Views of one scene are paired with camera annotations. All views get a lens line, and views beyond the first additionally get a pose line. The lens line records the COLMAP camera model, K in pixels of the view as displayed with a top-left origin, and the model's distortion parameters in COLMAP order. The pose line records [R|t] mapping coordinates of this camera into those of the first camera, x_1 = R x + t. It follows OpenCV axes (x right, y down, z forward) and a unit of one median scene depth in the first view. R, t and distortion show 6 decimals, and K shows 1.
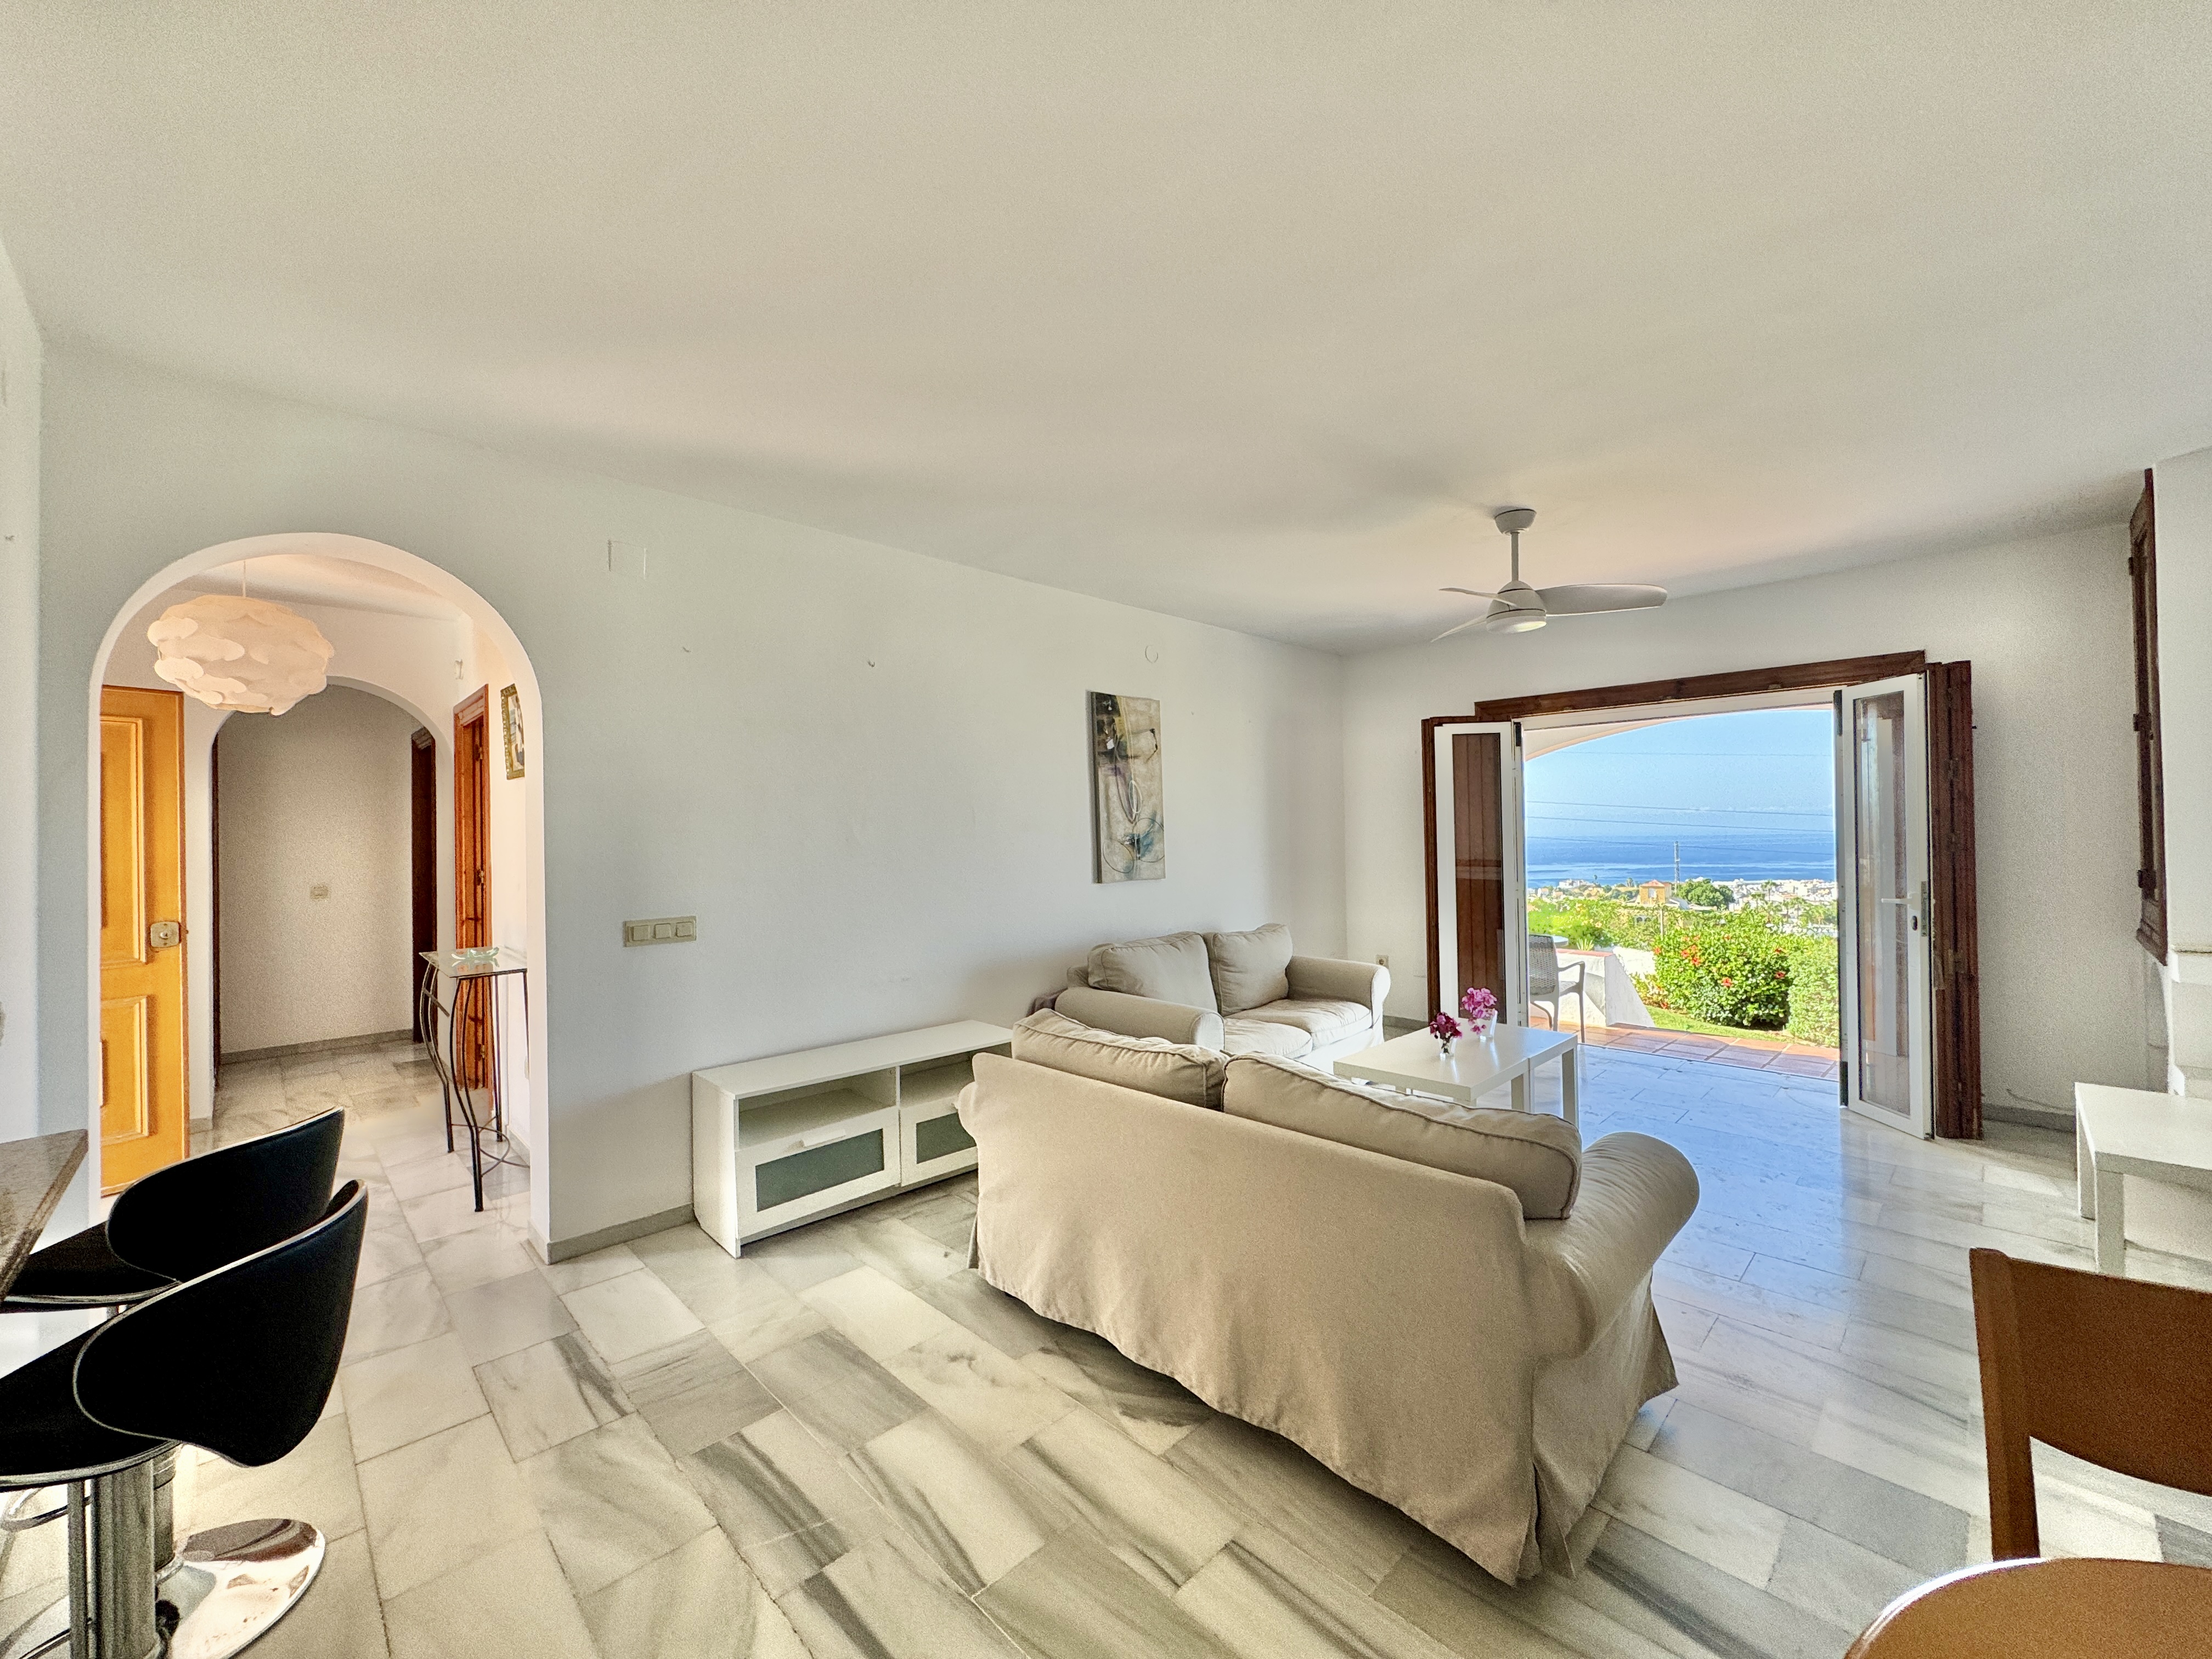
lens RADIAL K [[884.2, 0, 1105.2], [0, 884.2, 822.4], [0, 0, 1]] dist [-0.004593, 0.001365]
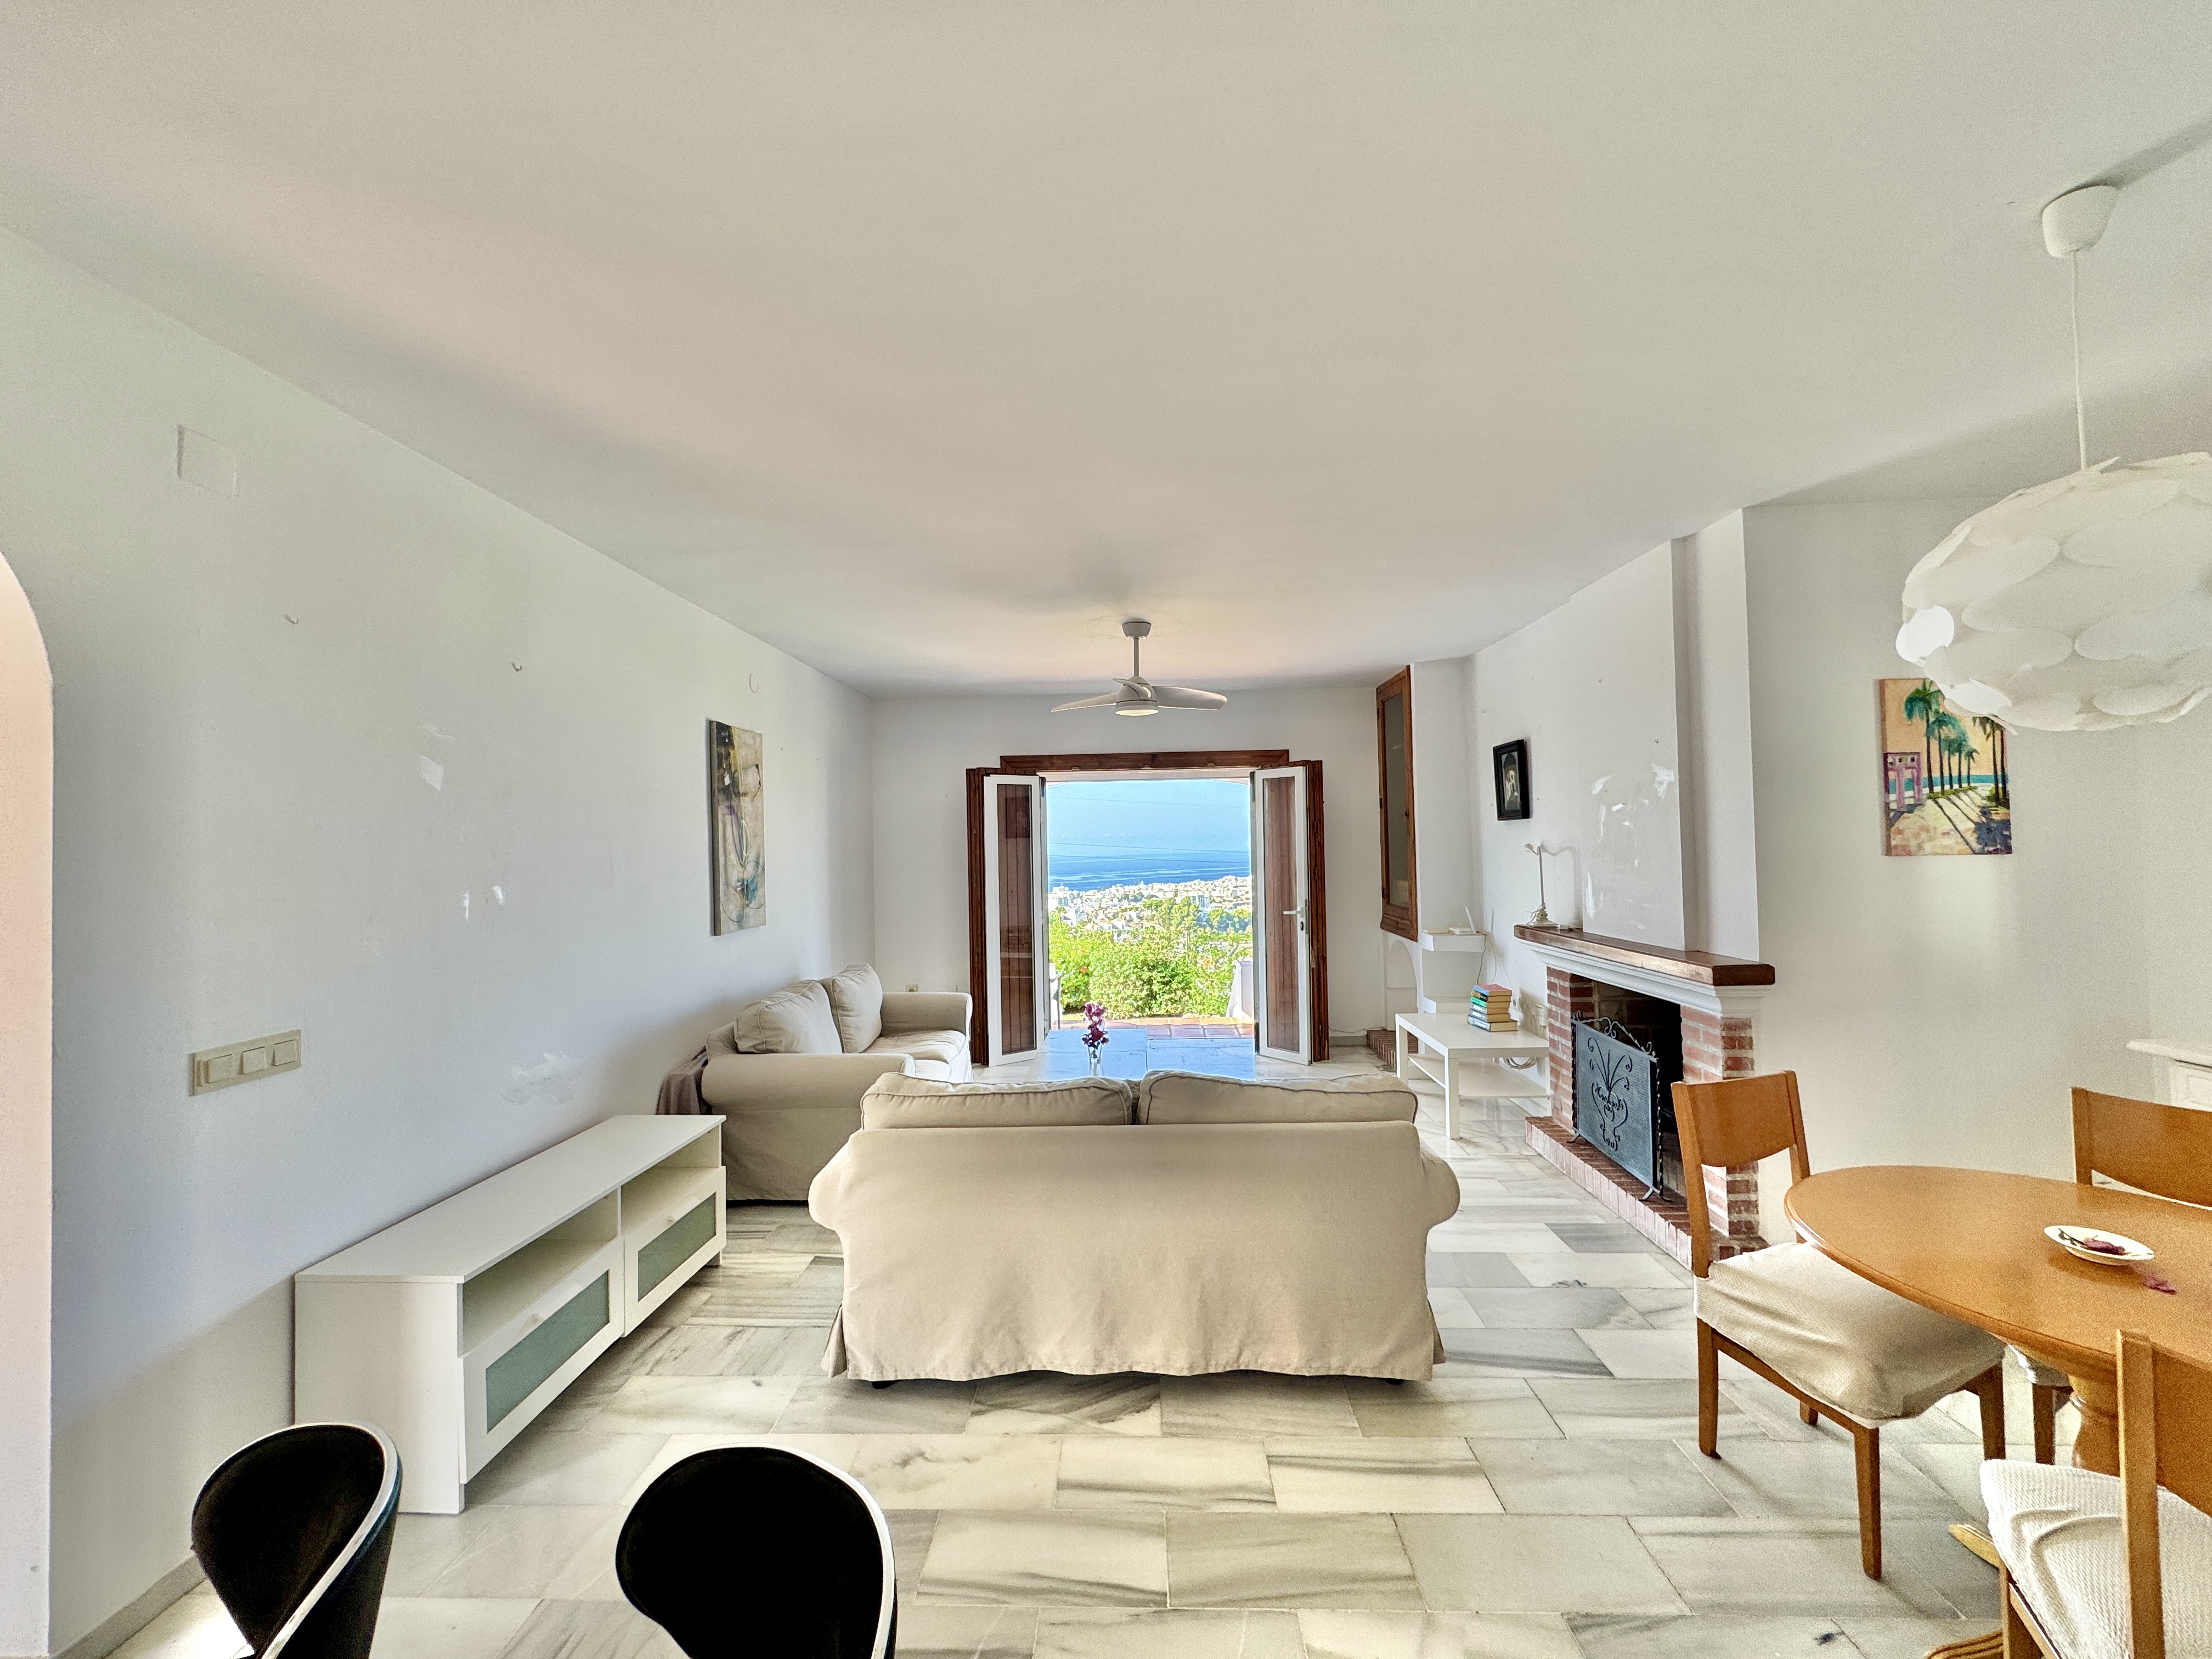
lens RADIAL K [[884.2, 0, 1102.2], [0, 884.2, 822.4], [0, 0, 1]] dist [-0.004593, 0.001365]
pose [[0.726854, 0.020250, 0.686493, -0.426778], [-0.000625, 0.999584, -0.028823, -0.024866], [-0.686792, 0.020521, 0.726565, 0.107404]]
